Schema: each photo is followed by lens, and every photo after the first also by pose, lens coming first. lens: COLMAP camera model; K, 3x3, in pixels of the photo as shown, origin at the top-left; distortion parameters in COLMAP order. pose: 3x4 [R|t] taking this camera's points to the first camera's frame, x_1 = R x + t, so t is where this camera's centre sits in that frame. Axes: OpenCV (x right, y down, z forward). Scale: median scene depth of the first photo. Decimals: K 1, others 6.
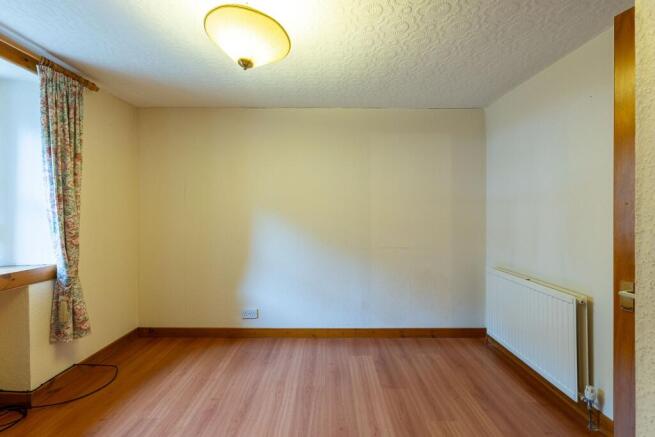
lens RADIAL K [[289.0, 0, 329.5], [0, 289.0, 213.5], [0, 0, 1]] dist [-0.002856, 0.001256]
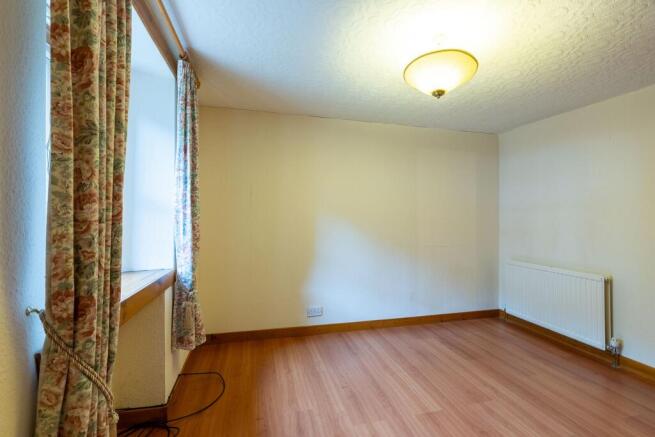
lens RADIAL K [[289.0, 0, 316.1], [0, 289.0, 212.0], [0, 0, 1]] dist [-0.002856, 0.001256]
pose [[0.969521, 0.010780, 0.244772, -0.668627], [-0.006720, 0.999826, -0.017417, 0.004012], [-0.244917, 0.015241, 0.969424, -0.031902]]
